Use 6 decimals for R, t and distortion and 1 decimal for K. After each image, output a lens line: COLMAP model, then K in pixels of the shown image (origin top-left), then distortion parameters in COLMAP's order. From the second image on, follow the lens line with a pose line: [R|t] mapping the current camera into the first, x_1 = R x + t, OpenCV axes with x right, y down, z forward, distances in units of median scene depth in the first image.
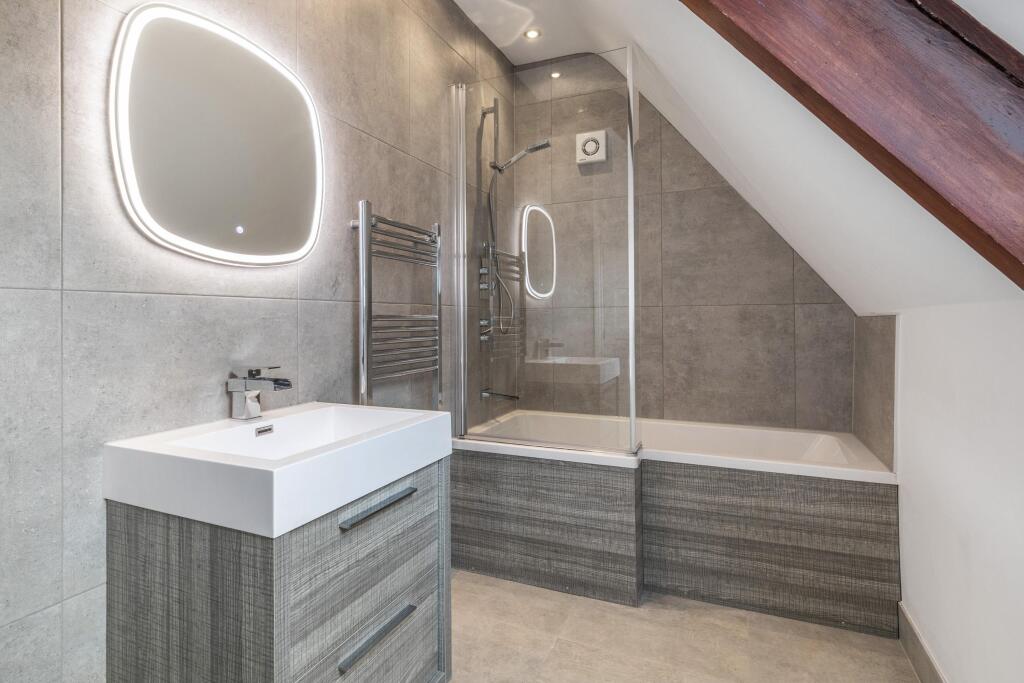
lens RADIAL K [[513.7, 0, 510.4], [0, 513.7, 314.8], [0, 0, 1]] dist [0.004122, 0.000018]
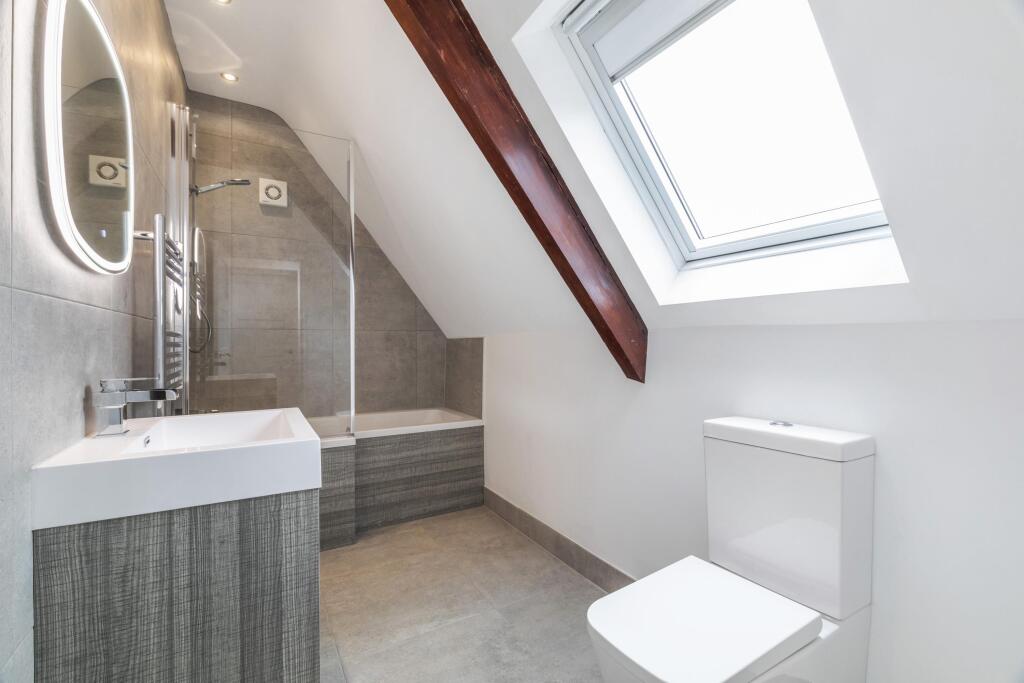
lens RADIAL K [[445.8, 0, 512.0], [0, 445.8, 341.5], [0, 0, 1]] dist [-0.000853, -0.000157]
pose [[0.579108, 0.006696, 0.815224, -0.505376], [-0.007086, 0.999970, -0.003179, 0.018762], [-0.815220, -0.003936, 0.579138, -0.049814]]
